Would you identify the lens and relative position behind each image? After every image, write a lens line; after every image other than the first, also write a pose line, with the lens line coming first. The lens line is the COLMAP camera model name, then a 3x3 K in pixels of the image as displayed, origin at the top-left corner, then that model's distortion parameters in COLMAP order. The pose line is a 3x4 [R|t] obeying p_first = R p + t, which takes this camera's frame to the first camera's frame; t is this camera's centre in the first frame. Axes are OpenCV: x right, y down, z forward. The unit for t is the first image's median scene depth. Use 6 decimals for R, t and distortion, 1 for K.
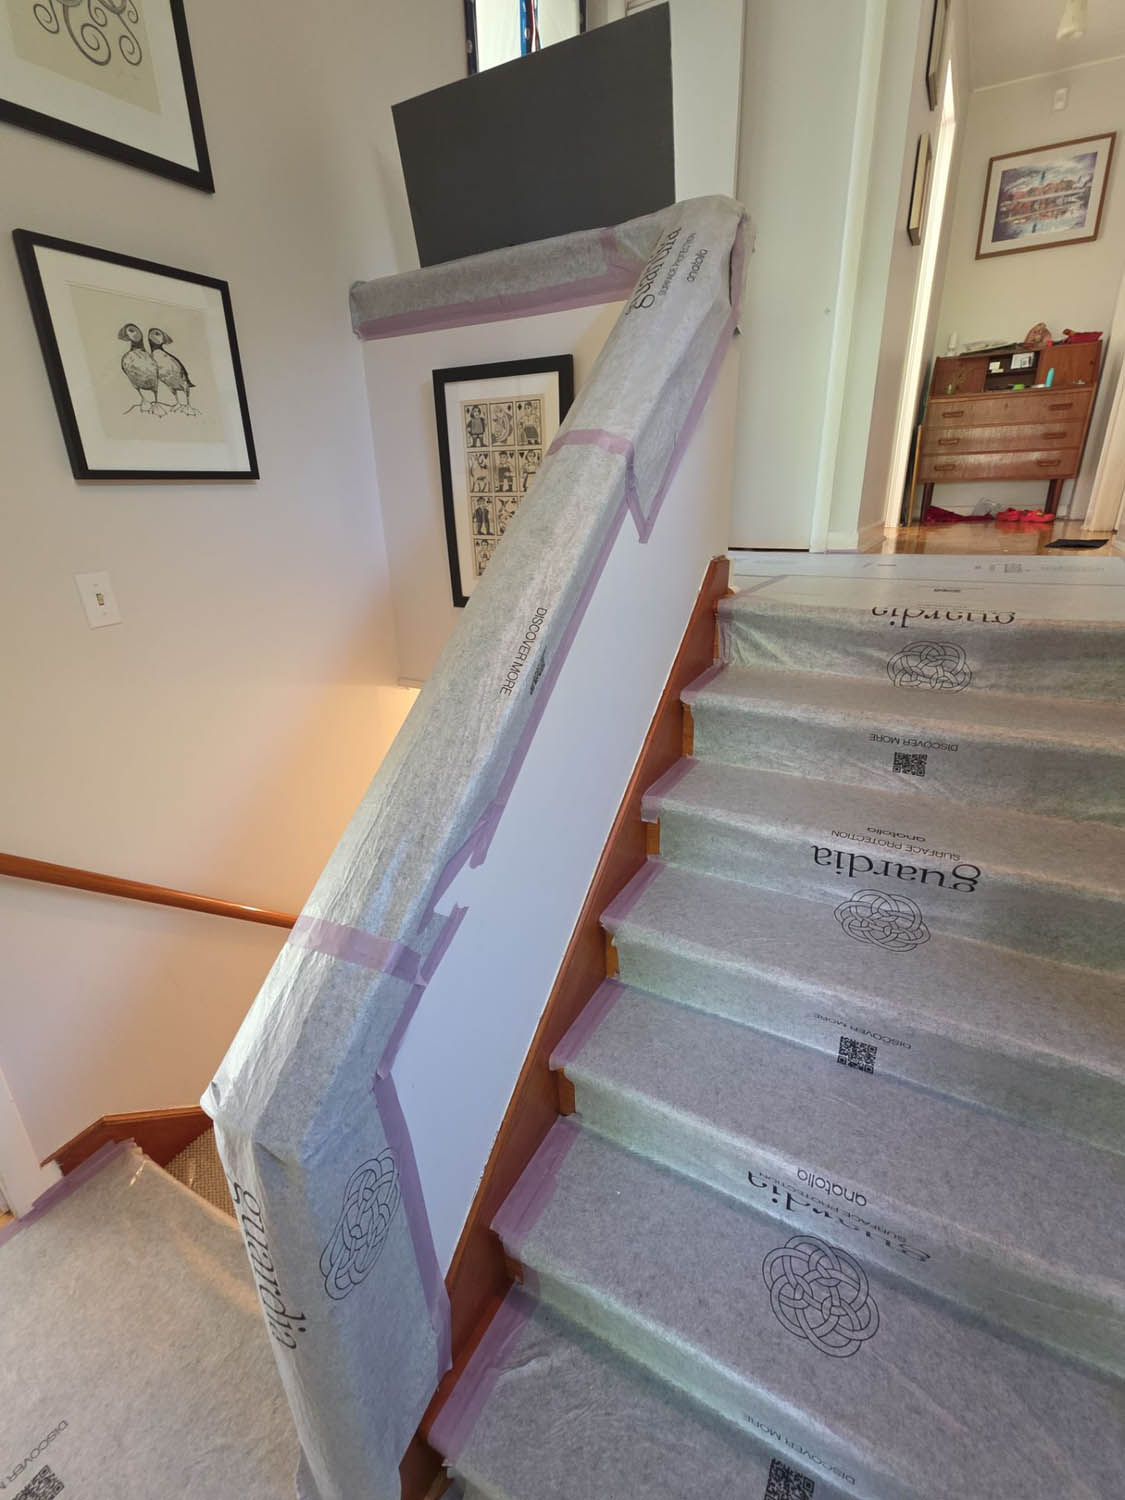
lens RADIAL K [[677.4, 0, 562.5], [0, 677.4, 750.0], [0, 0, 1]] dist [0.013866, -0.007200]
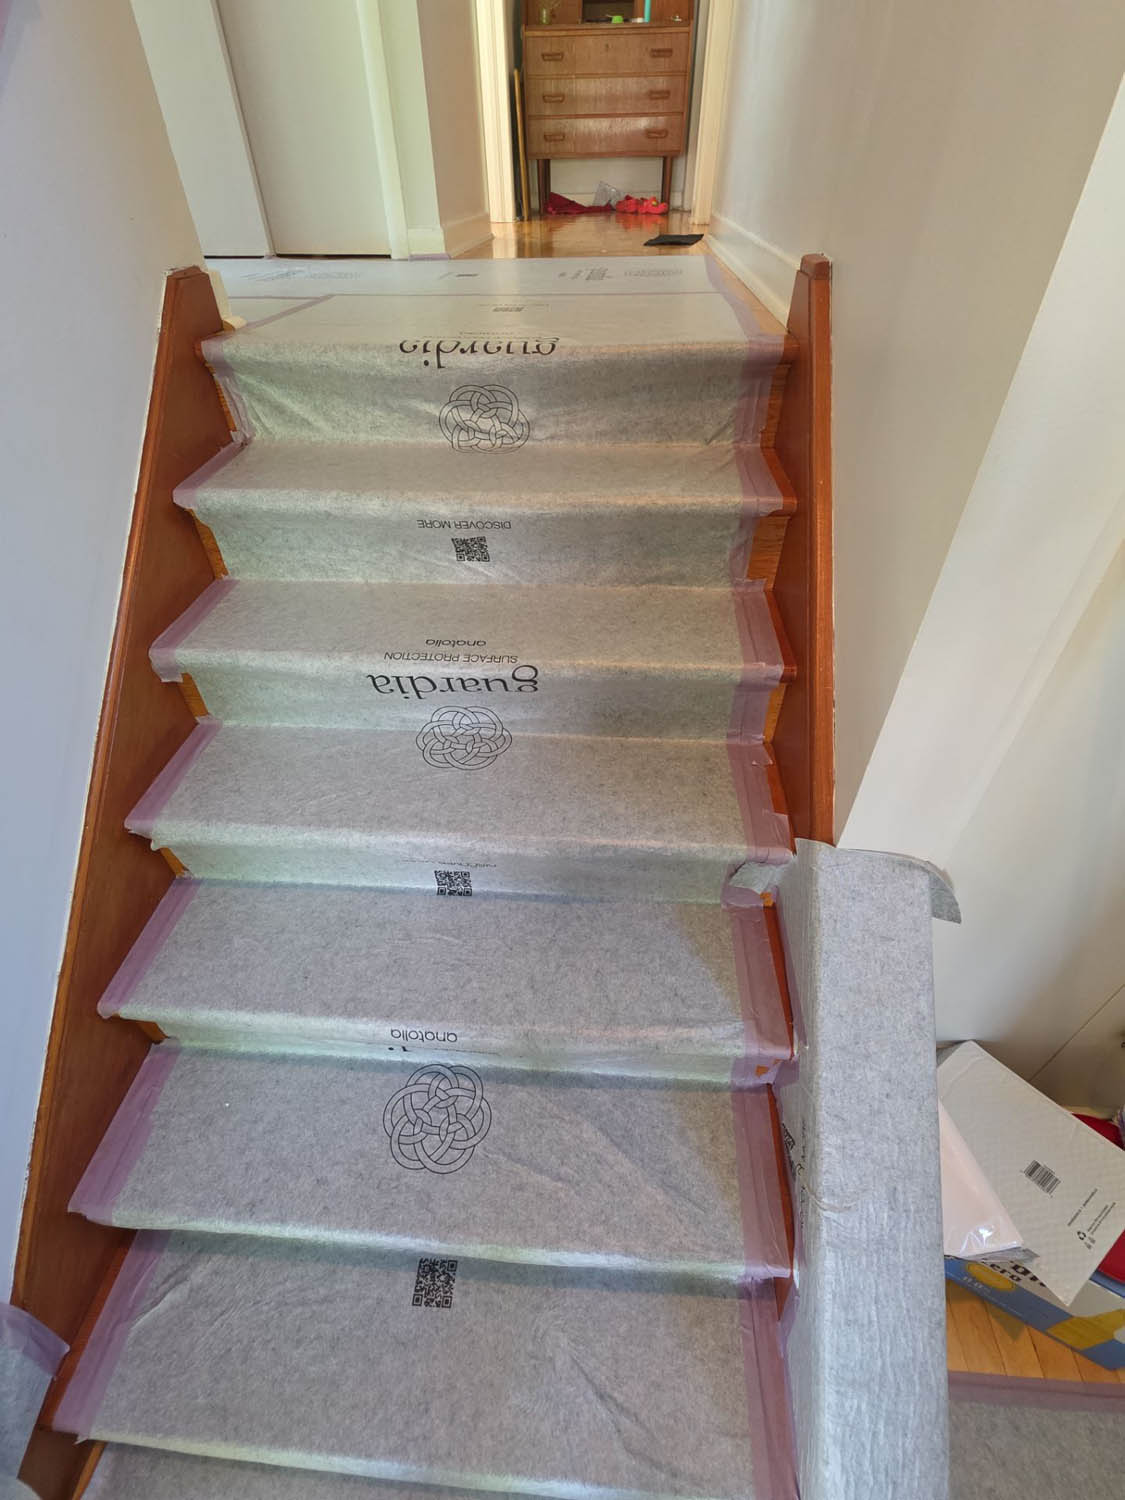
lens RADIAL K [[677.4, 0, 562.5], [0, 677.4, 750.0], [0, 0, 1]] dist [0.013866, -0.007200]
pose [[0.904774, -0.268367, 0.330701, 0.268220], [0.143717, 0.923332, 0.356094, -0.034211], [-0.400911, -0.274657, 0.873976, 0.141432]]
